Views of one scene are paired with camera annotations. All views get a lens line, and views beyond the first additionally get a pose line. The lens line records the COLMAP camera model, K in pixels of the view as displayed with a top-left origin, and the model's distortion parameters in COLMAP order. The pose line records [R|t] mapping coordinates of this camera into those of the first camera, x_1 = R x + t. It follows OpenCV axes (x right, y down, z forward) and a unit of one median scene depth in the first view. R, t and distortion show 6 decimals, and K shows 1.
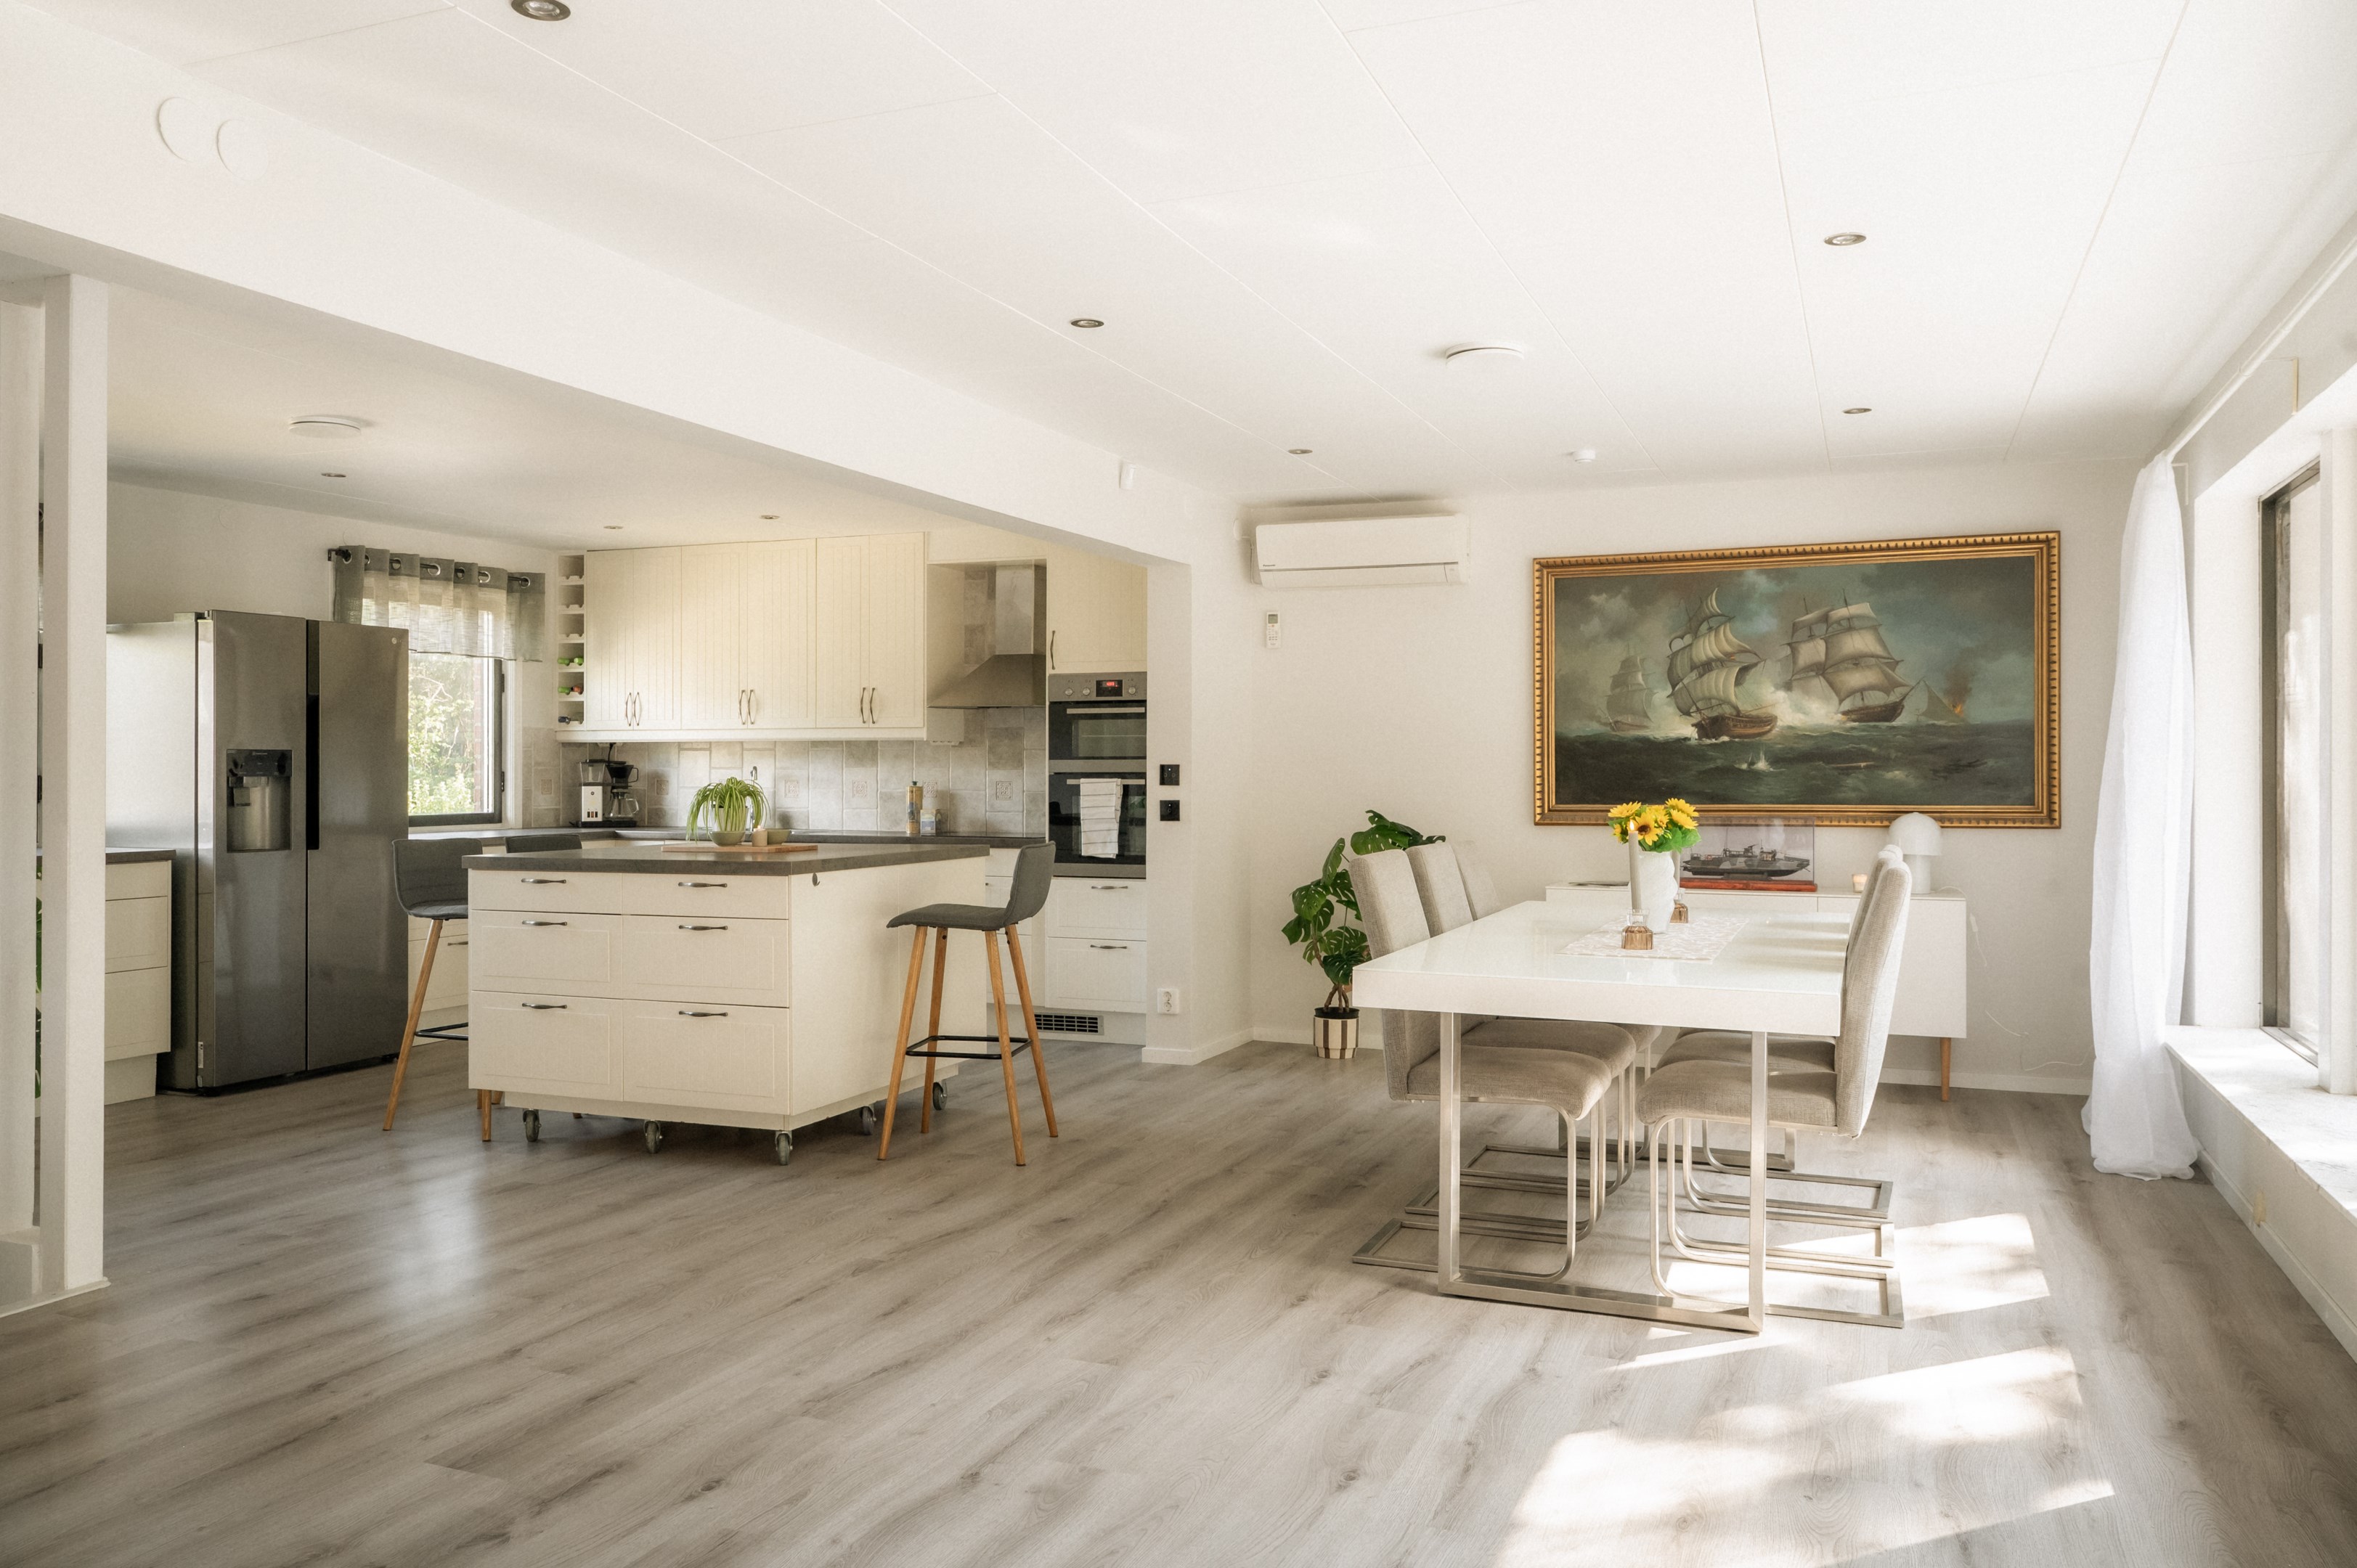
lens RADIAL K [[1710.5, 0, 1179.1], [0, 1710.5, 786.3], [0, 0, 1]] dist [-0.000992, 0.000221]
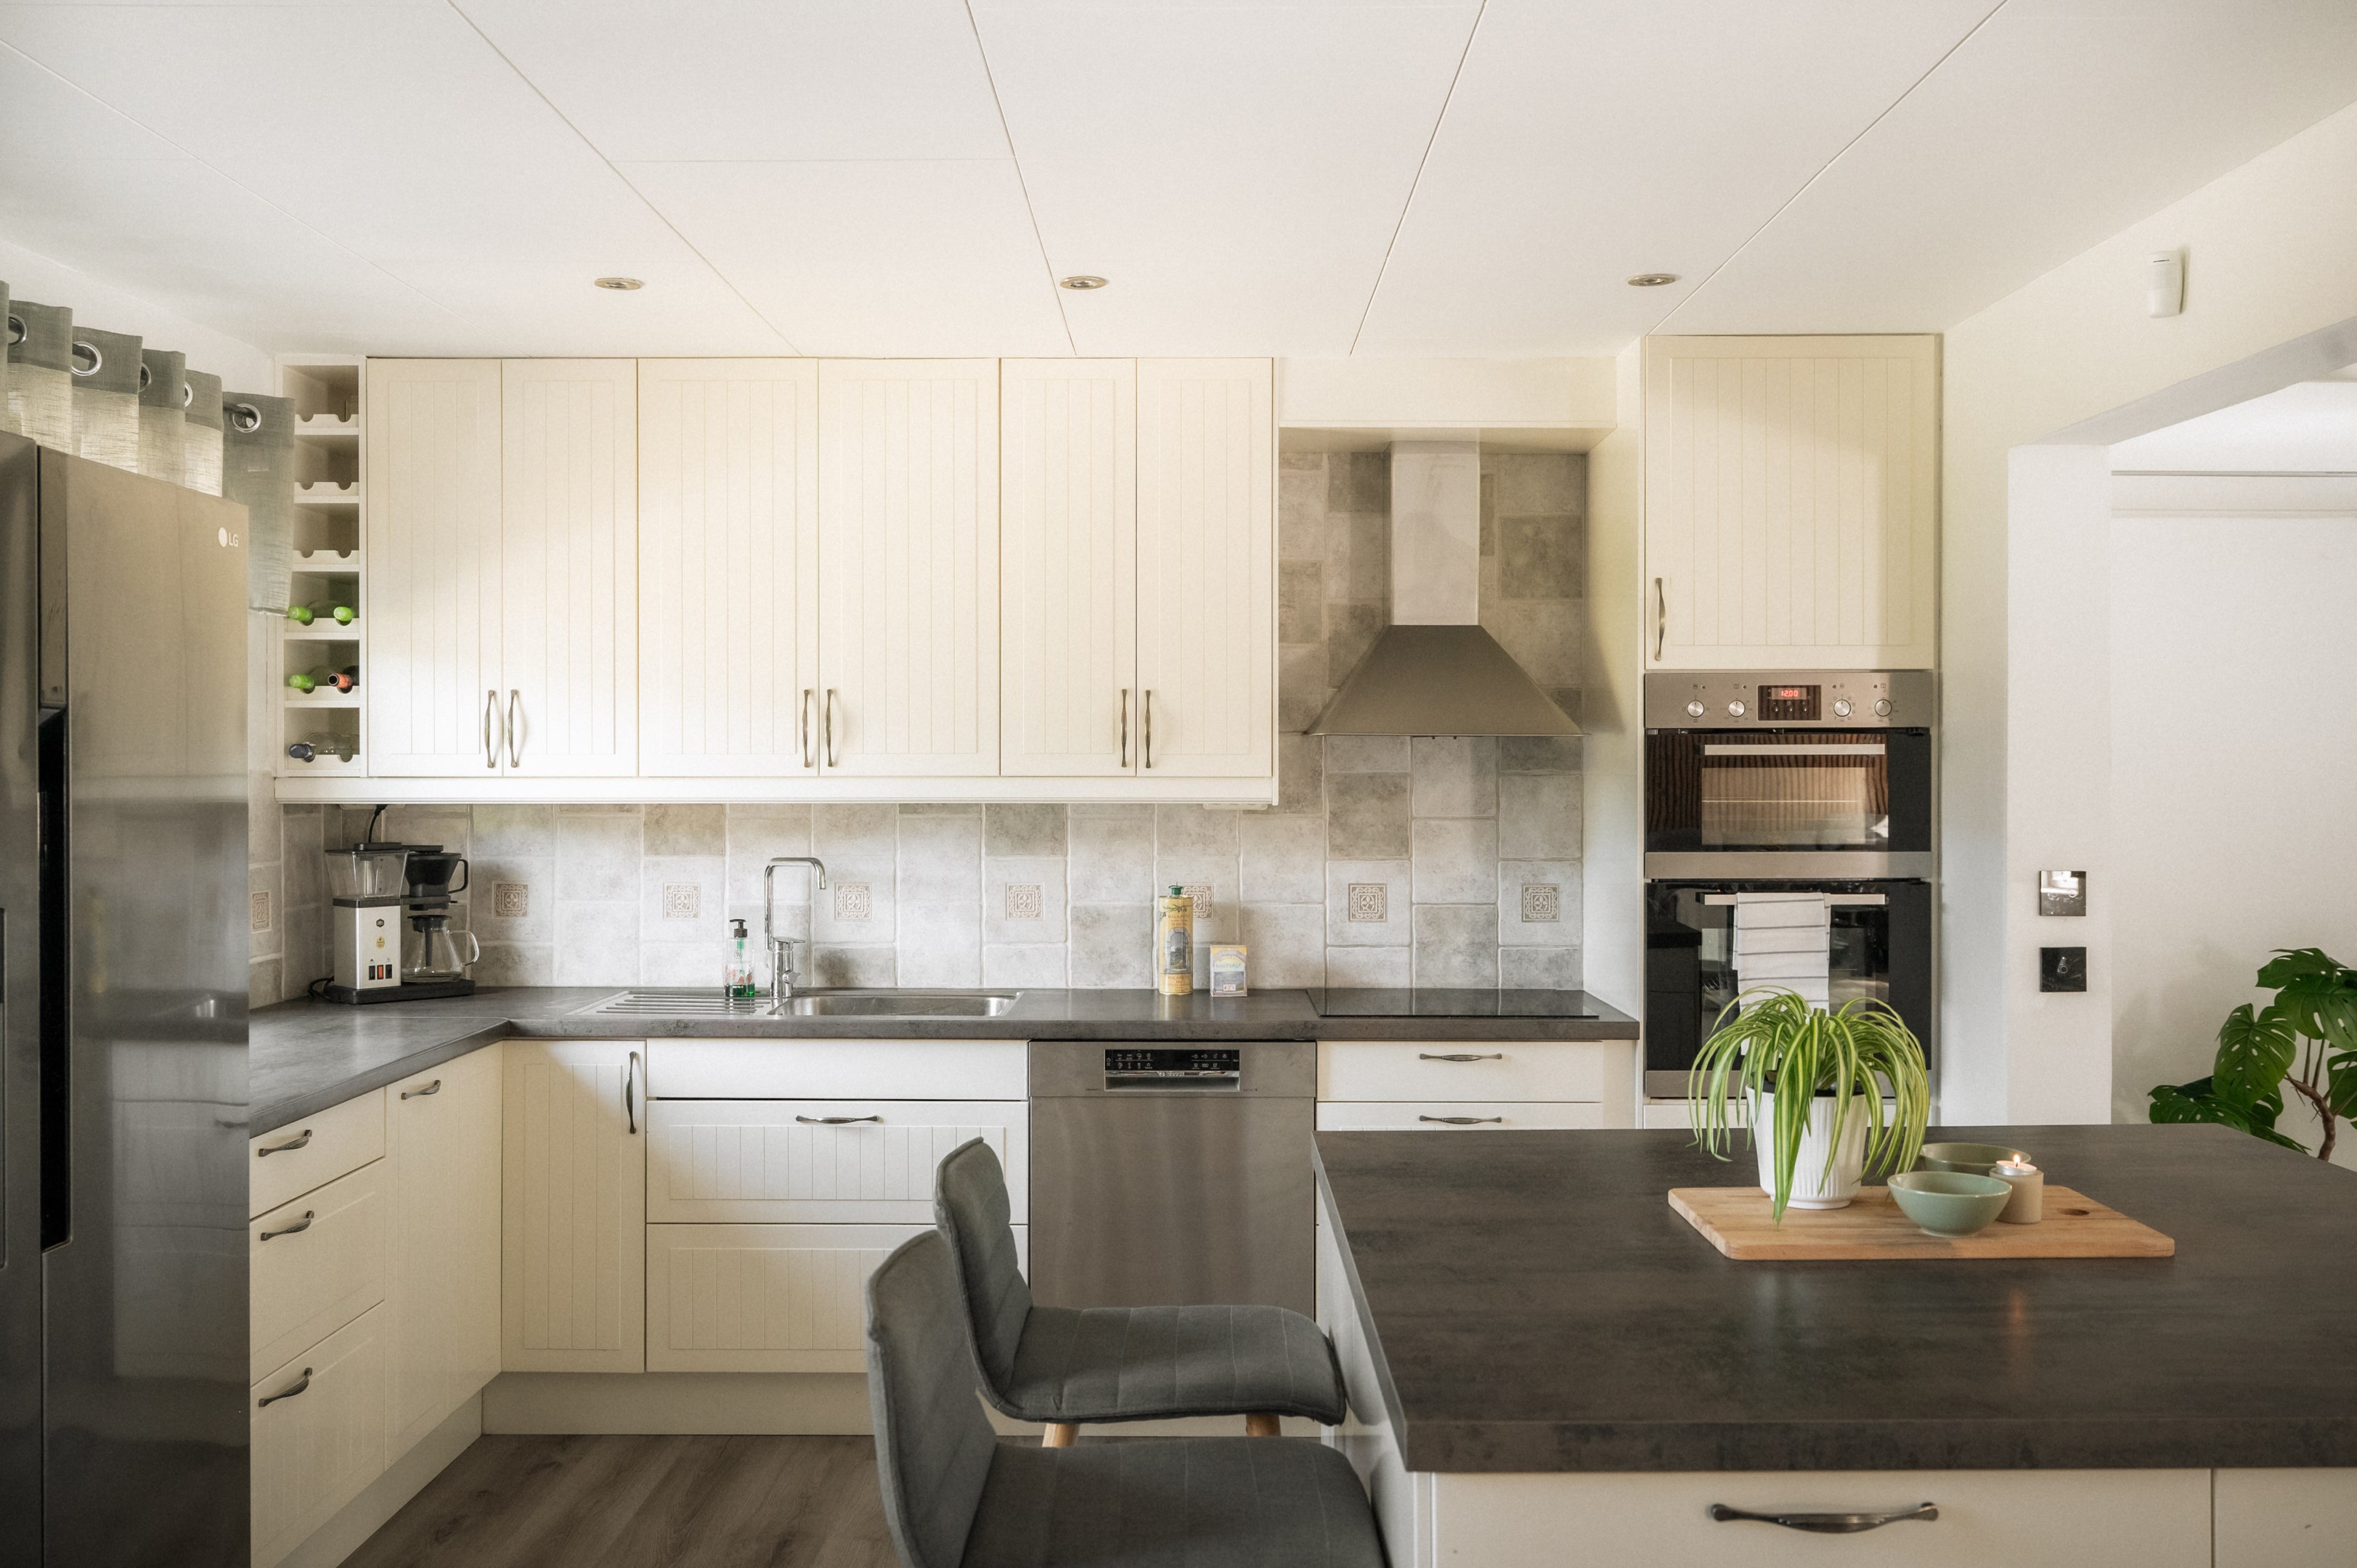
lens RADIAL K [[1992.9, 0, 1179.2], [0, 1992.9, 773.0], [0, 0, 1]] dist [0.007113, -0.001271]
pose [[0.930071, -0.001576, 0.367377, -0.354290], [0.004433, 0.999966, -0.006932, -0.030326], [-0.367354, 0.008076, 0.930046, 0.478888]]
